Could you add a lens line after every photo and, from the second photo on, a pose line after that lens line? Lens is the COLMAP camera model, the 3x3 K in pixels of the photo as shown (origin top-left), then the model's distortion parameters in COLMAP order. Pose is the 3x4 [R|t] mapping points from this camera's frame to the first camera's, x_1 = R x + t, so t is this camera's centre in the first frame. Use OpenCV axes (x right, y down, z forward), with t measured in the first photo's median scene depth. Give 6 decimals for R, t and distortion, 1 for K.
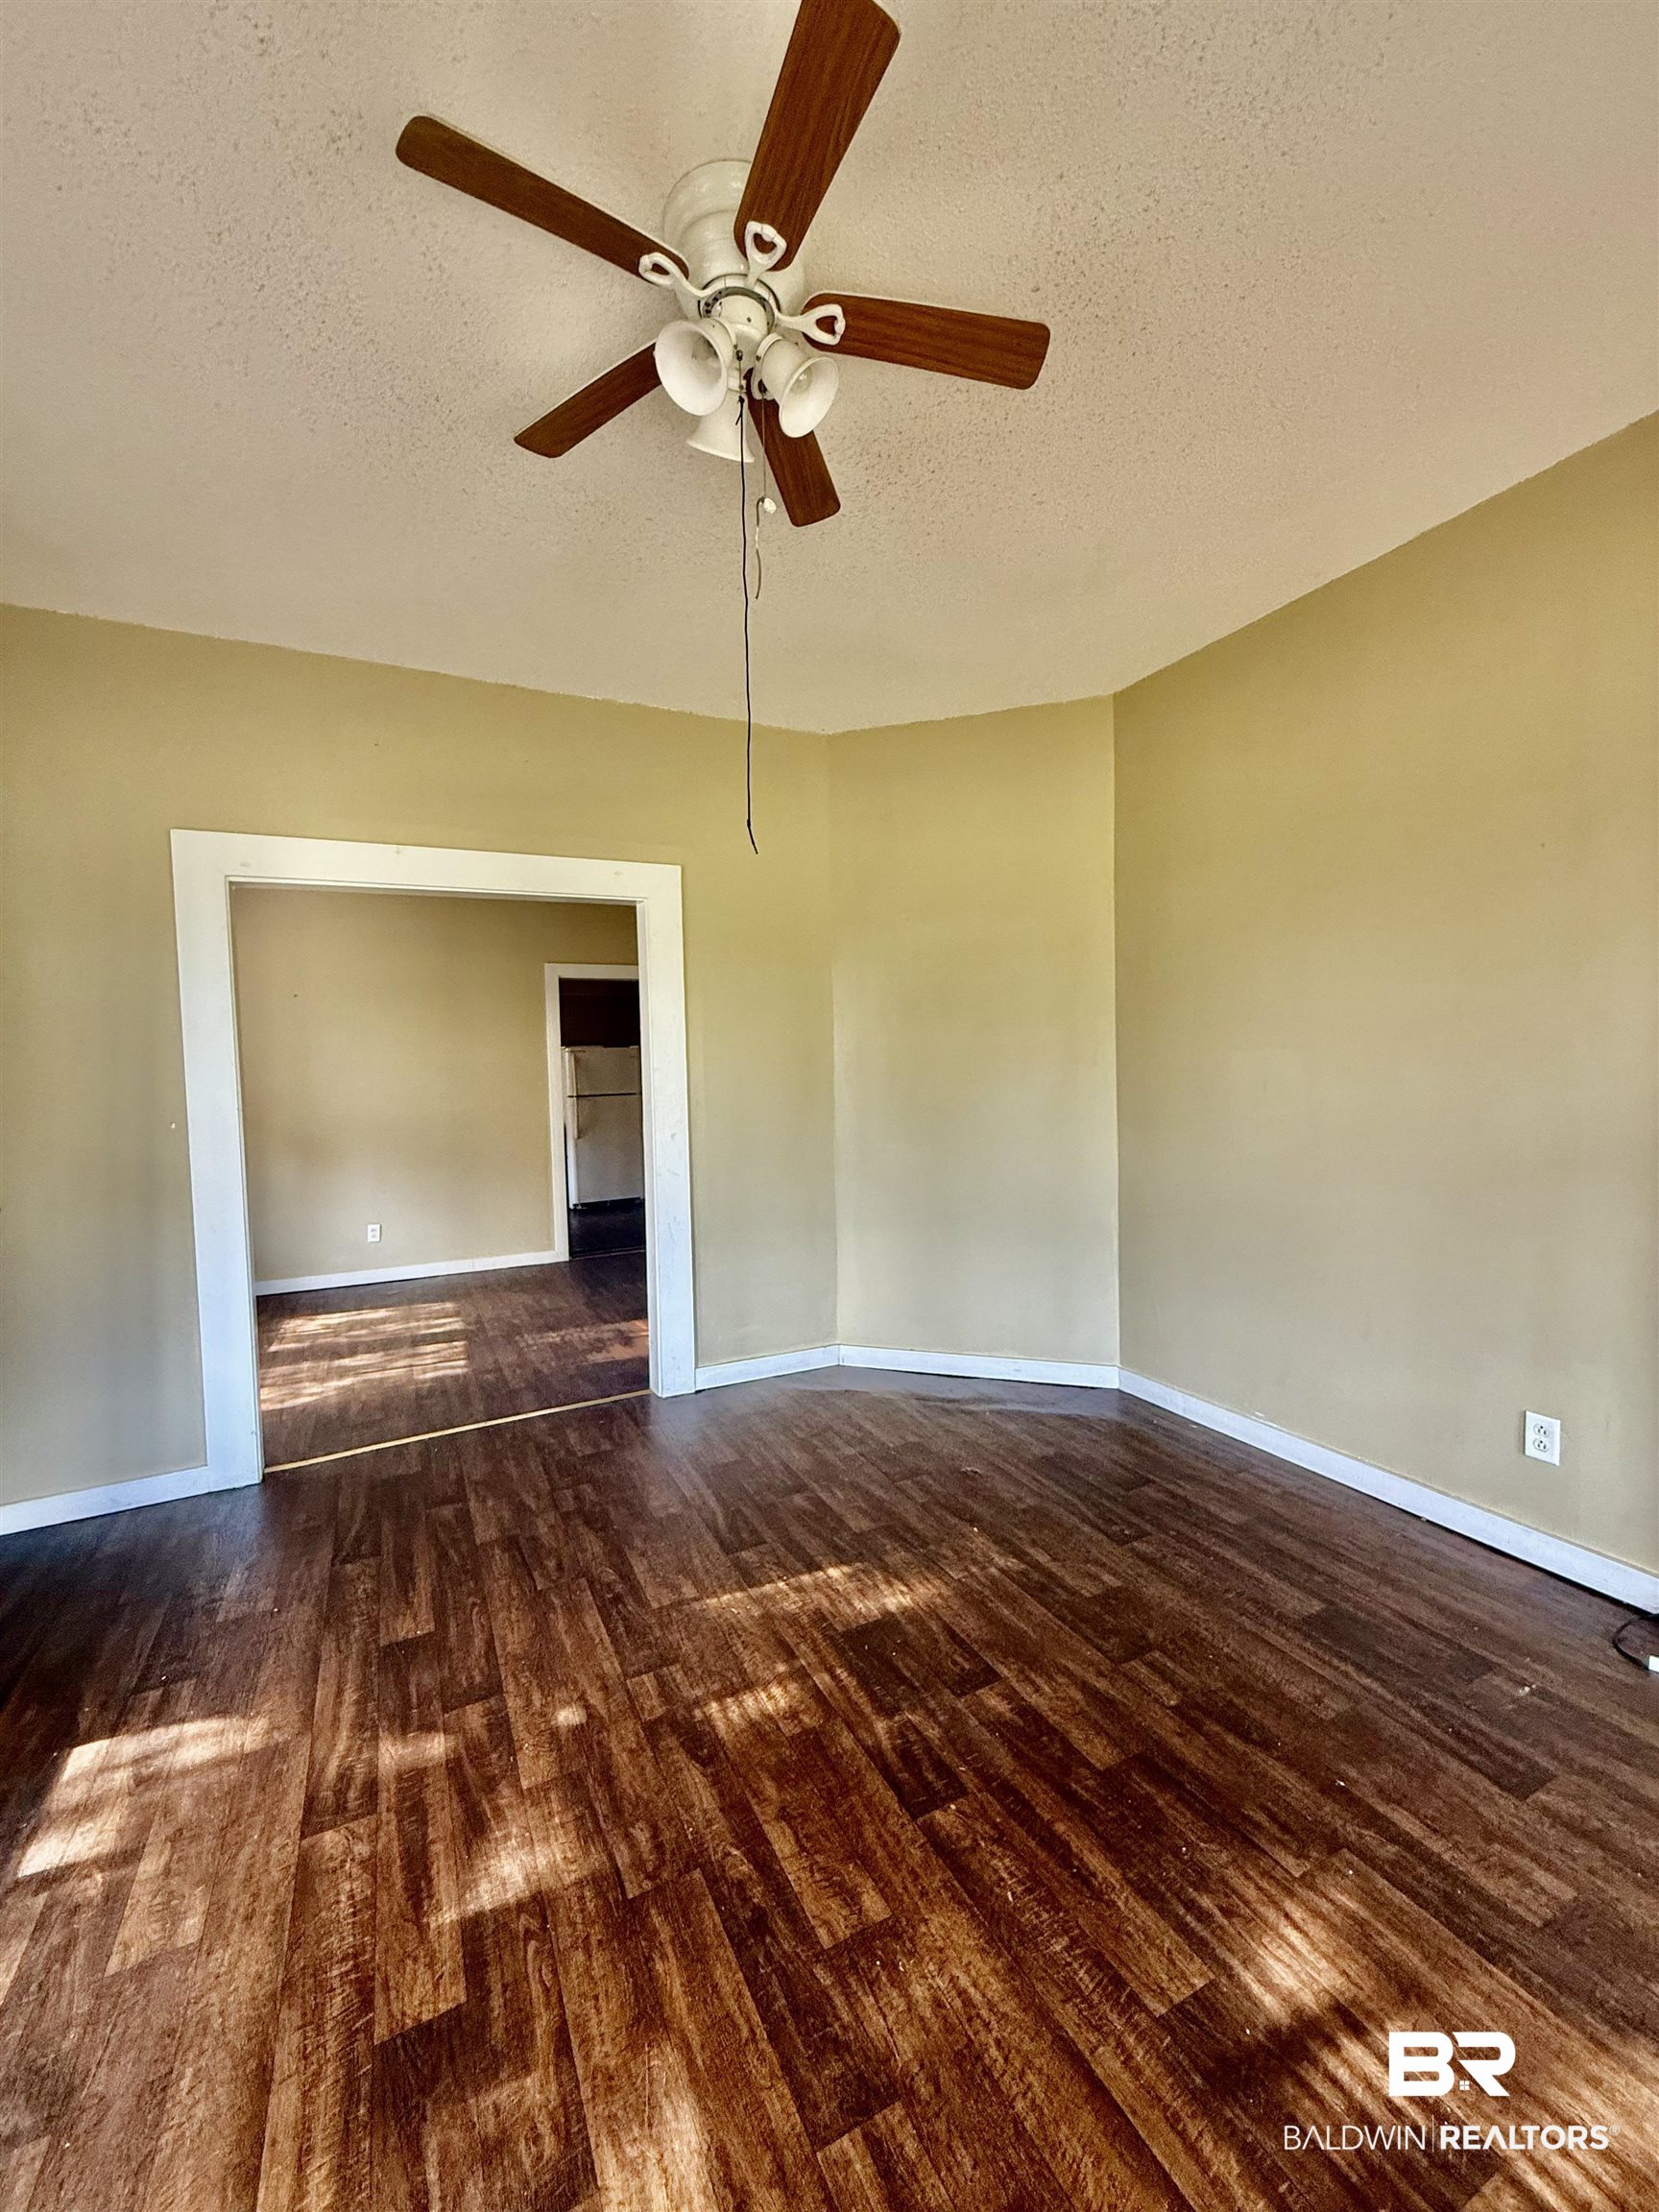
lens RADIAL K [[880.8, 0, 823.2], [0, 880.8, 1101.5], [0, 0, 1]] dist [-0.001958, 0.000962]
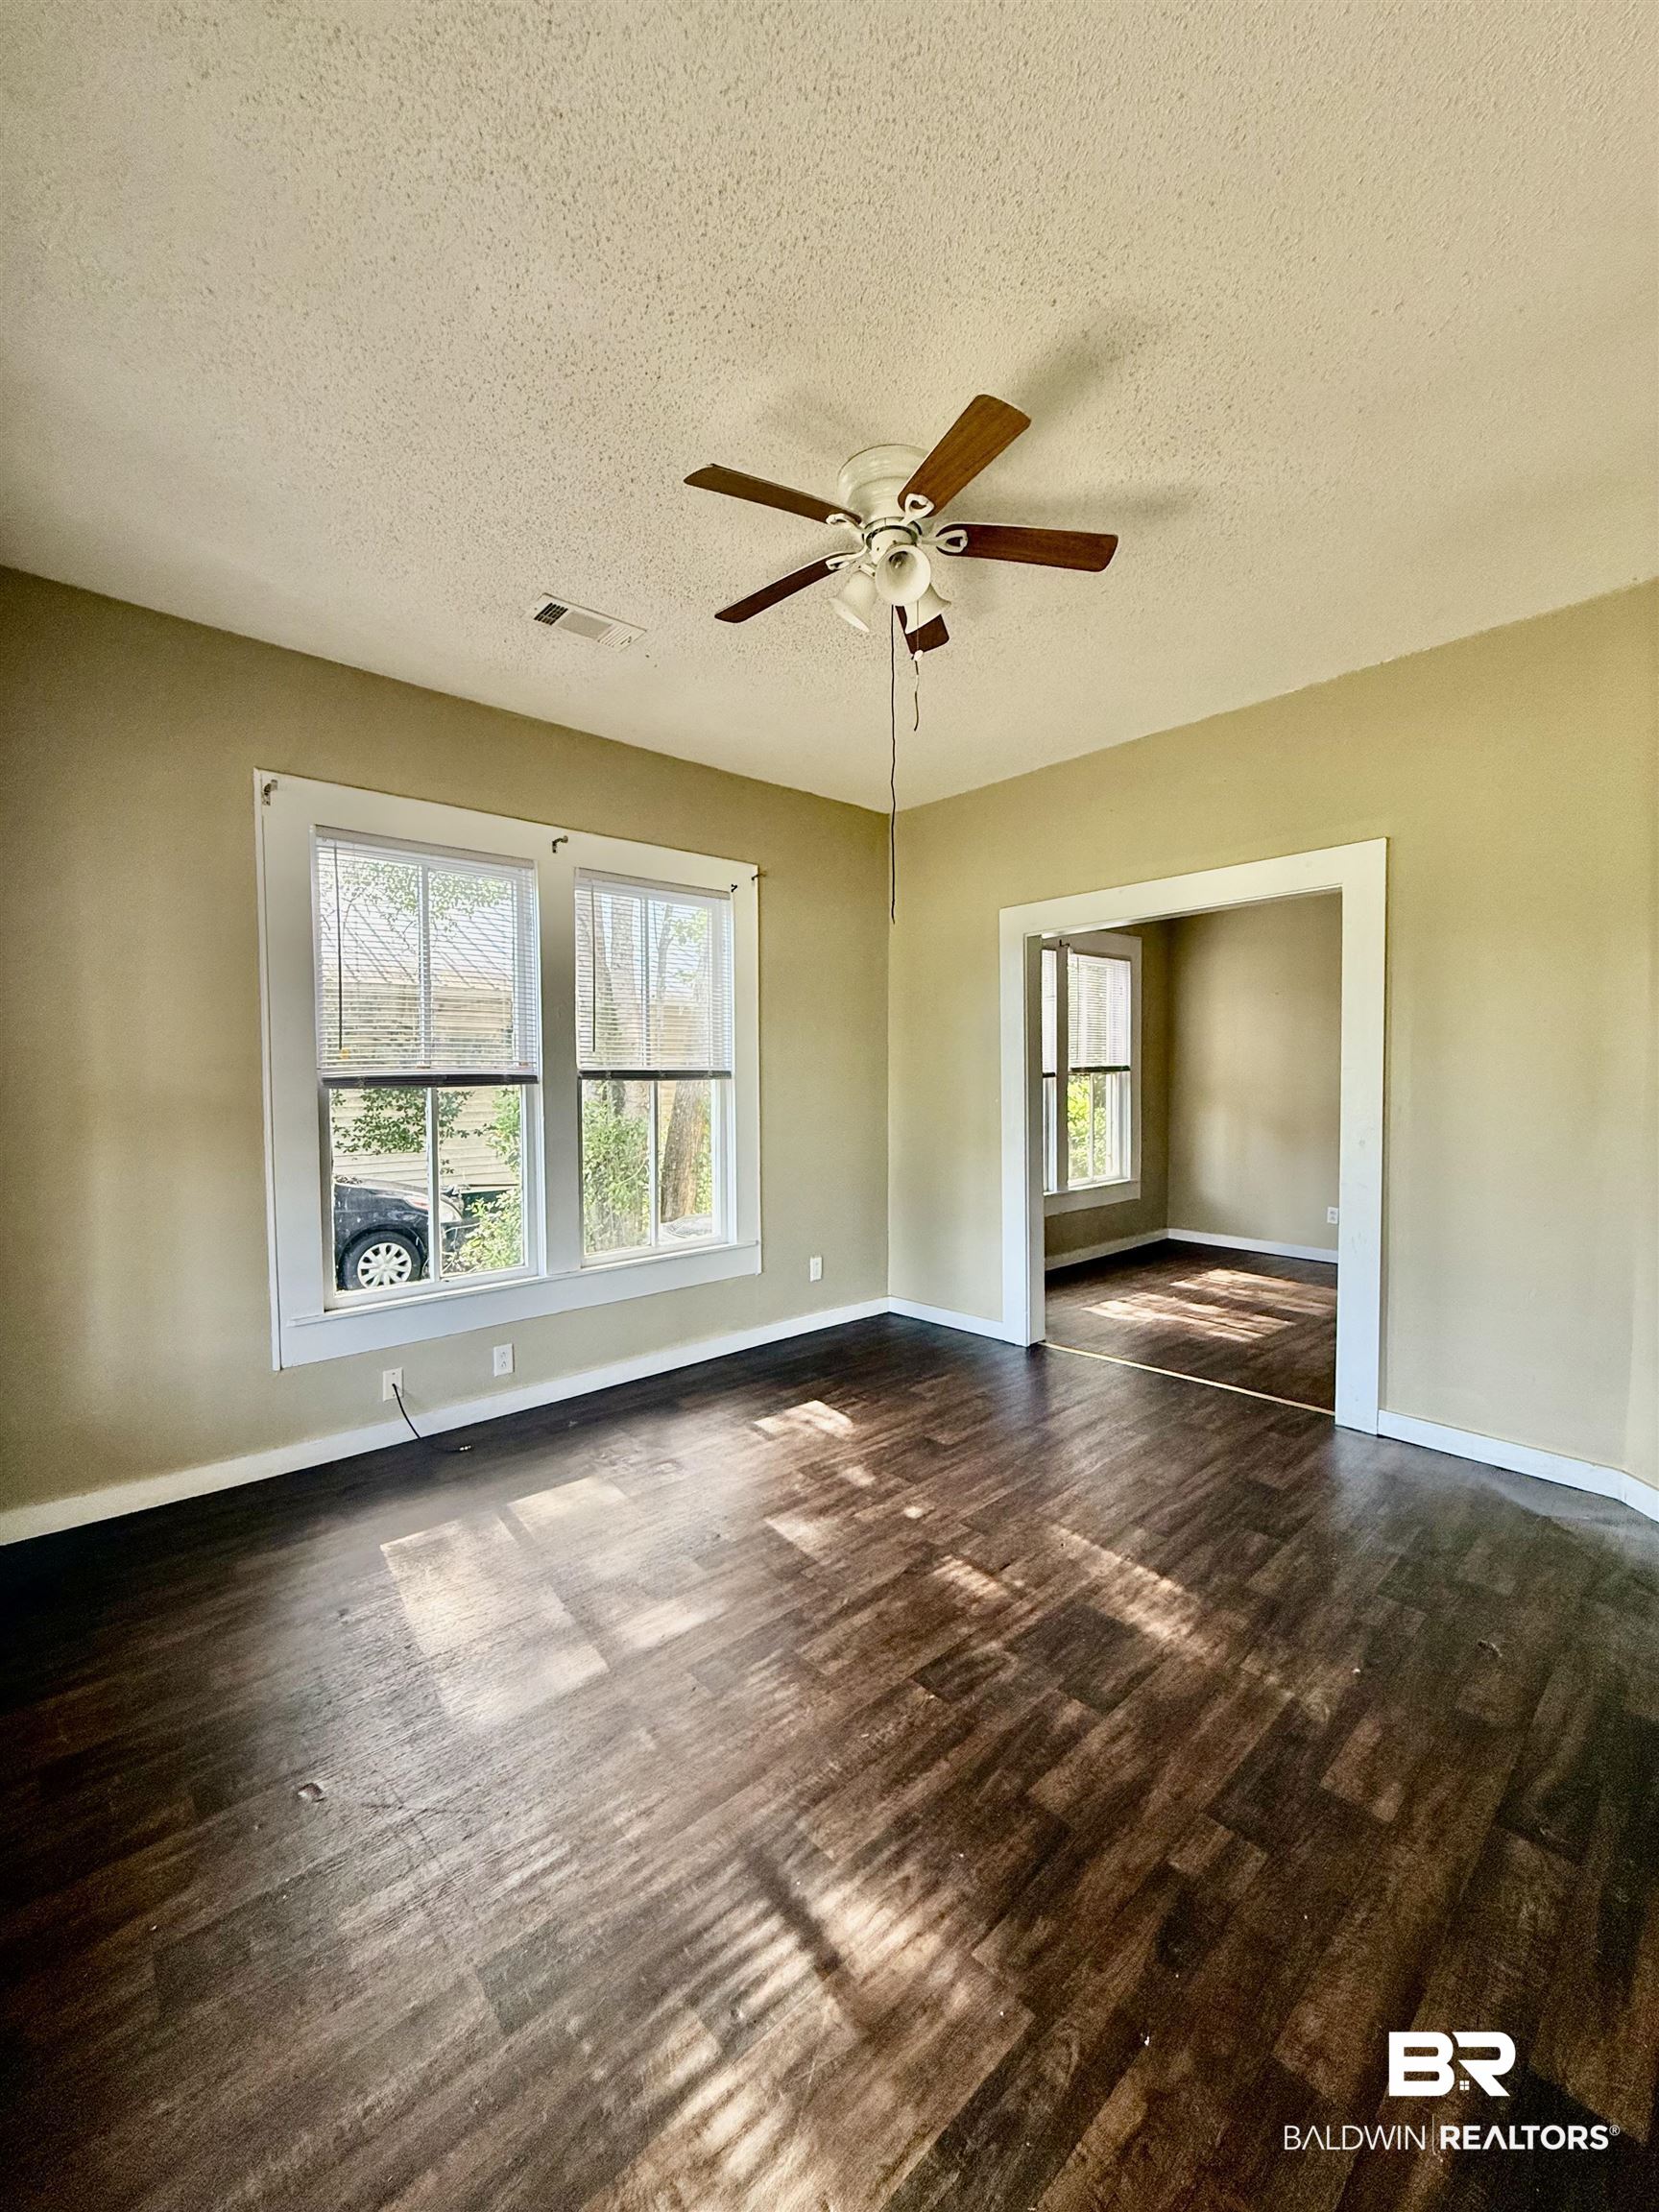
lens RADIAL K [[880.8, 0, 839.6], [0, 880.8, 1104.5], [0, 0, 1]] dist [-0.001958, 0.000962]
pose [[0.278032, 0.058350, -0.958798, 1.033381], [-0.031906, 0.998164, 0.051494, -0.056704], [0.960042, 0.016275, 0.279383, 0.447003]]
